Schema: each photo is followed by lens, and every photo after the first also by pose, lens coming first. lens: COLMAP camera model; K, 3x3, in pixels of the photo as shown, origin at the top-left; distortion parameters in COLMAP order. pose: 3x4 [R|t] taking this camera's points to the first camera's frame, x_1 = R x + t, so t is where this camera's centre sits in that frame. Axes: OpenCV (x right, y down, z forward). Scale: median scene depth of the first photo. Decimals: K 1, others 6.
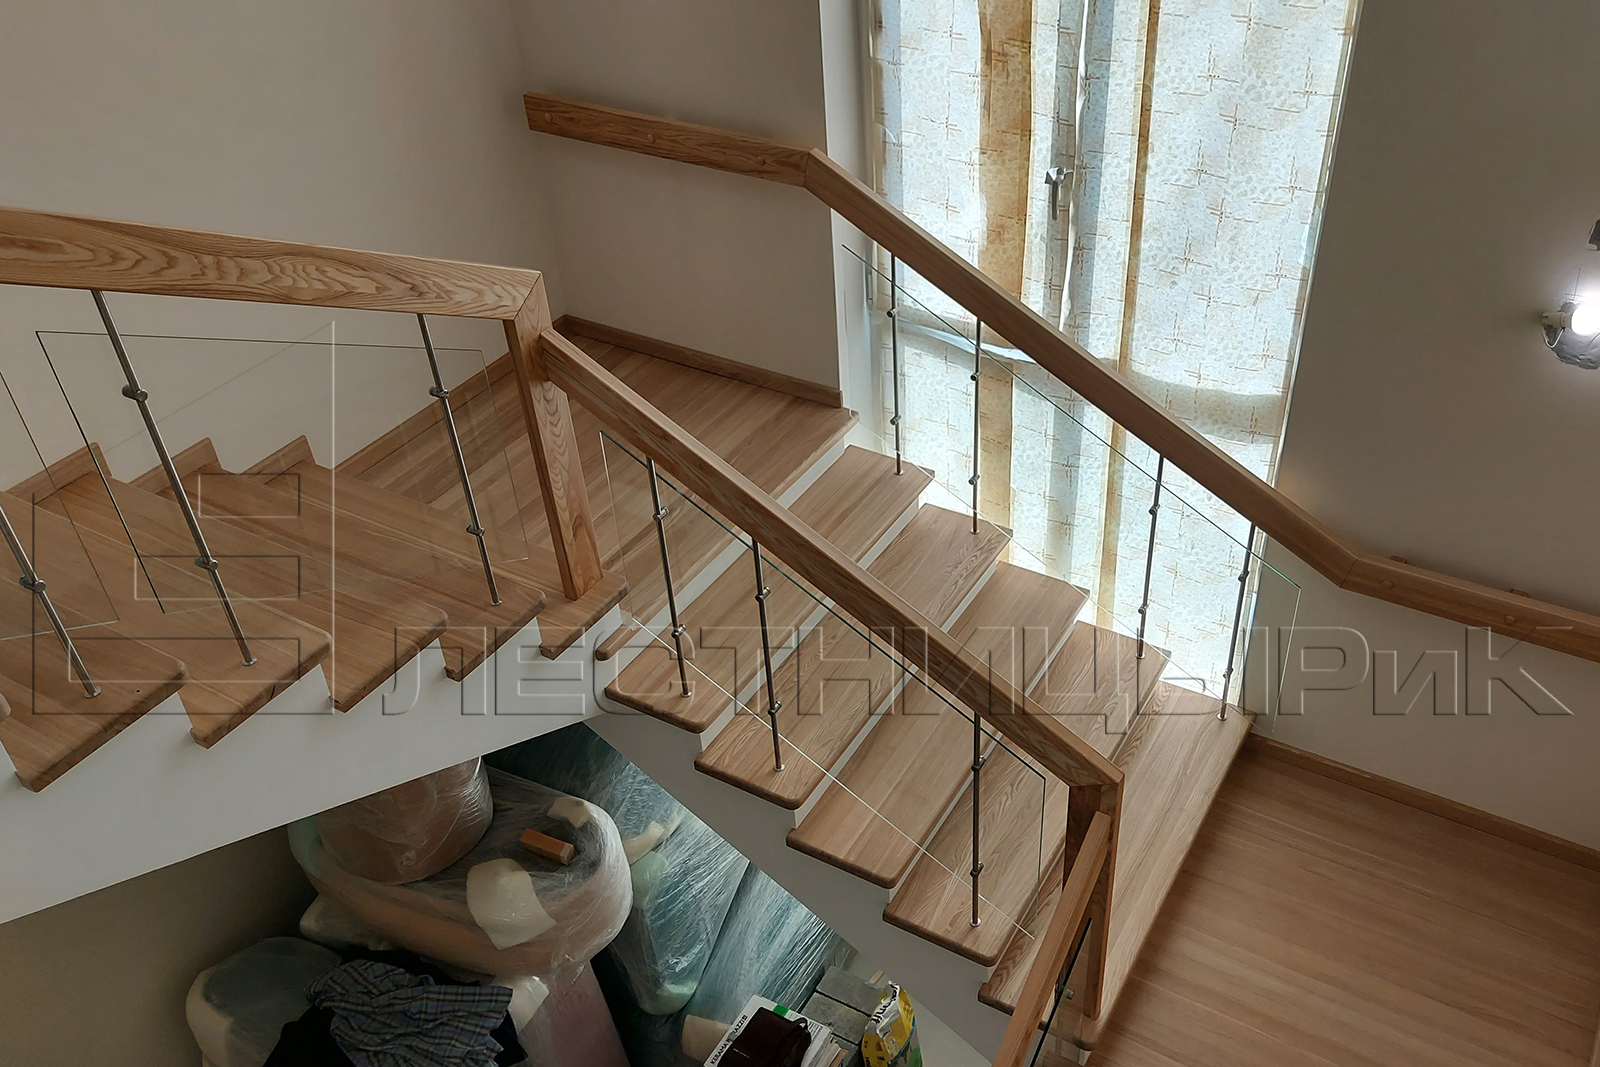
lens RADIAL K [[1400.4, 0, 855.2], [0, 1400.4, 550.4], [0, 0, 1]] dist [0.053225, -0.060323]
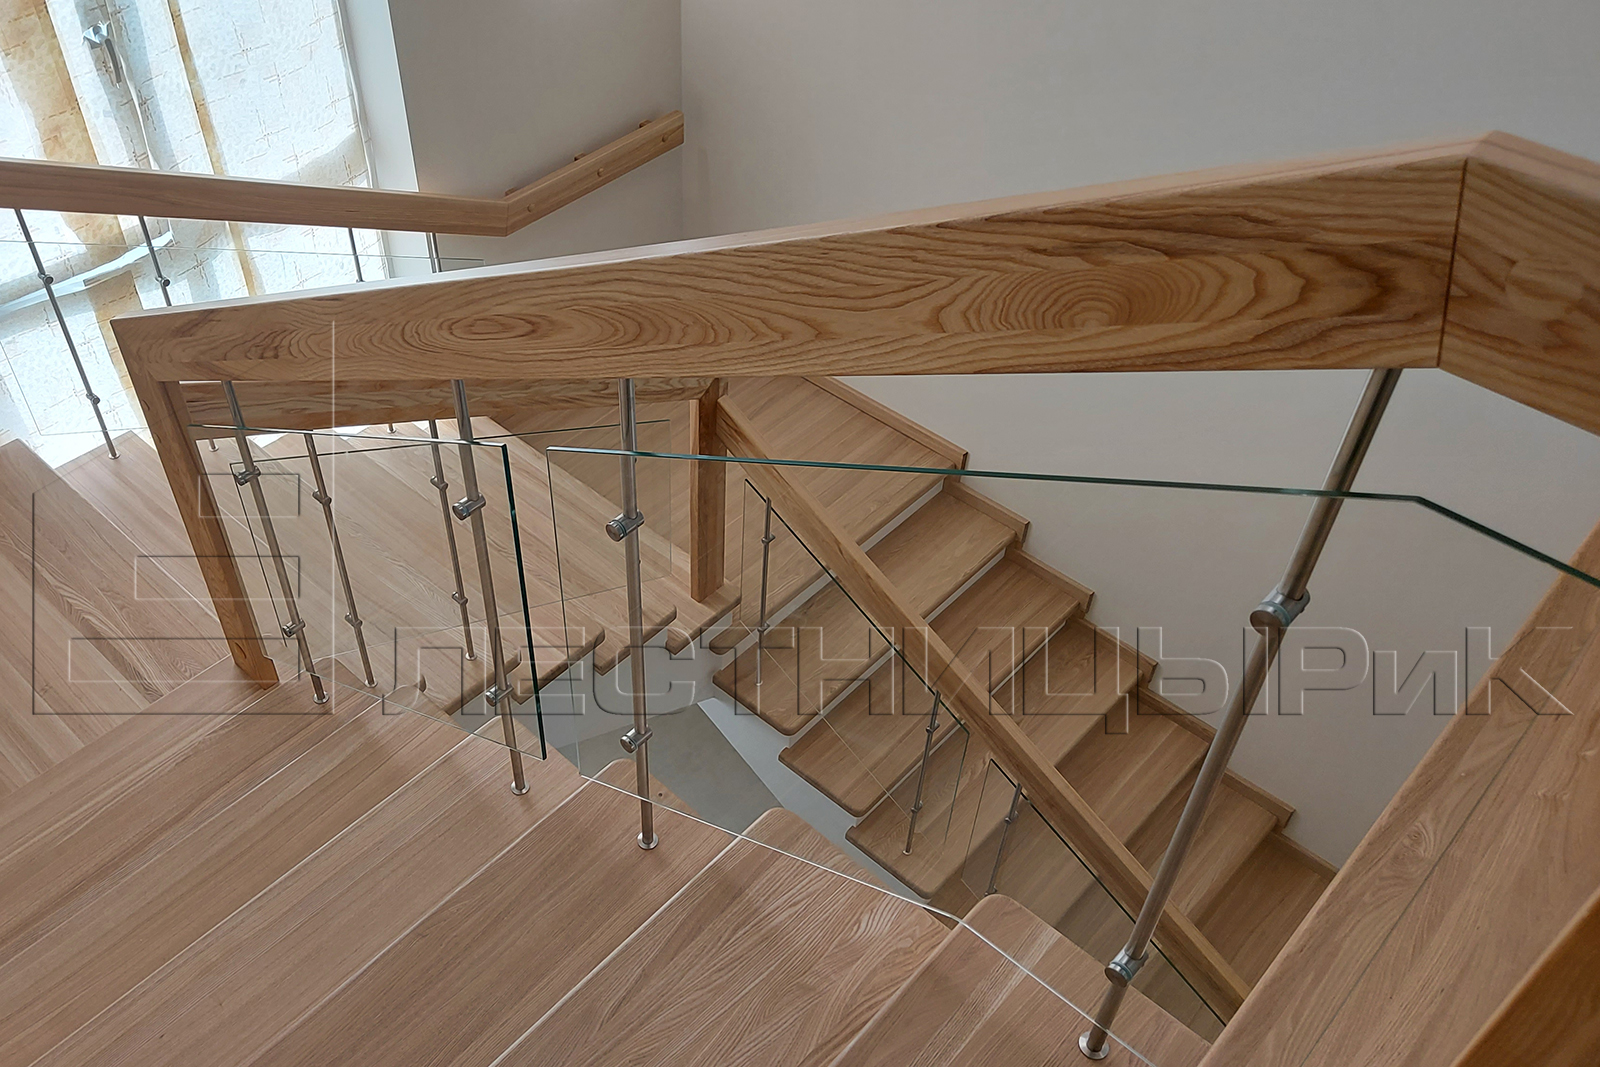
lens RADIAL K [[1398.6, 0, 683.8], [0, 1398.6, 539.6], [0, 0, 1]] dist [0.050733, -0.065302]
pose [[0.237844, -0.652733, 0.719284, -0.635701], [0.590800, 0.685014, 0.426276, -0.214520], [-0.770964, 0.323566, 0.548561, 0.334615]]
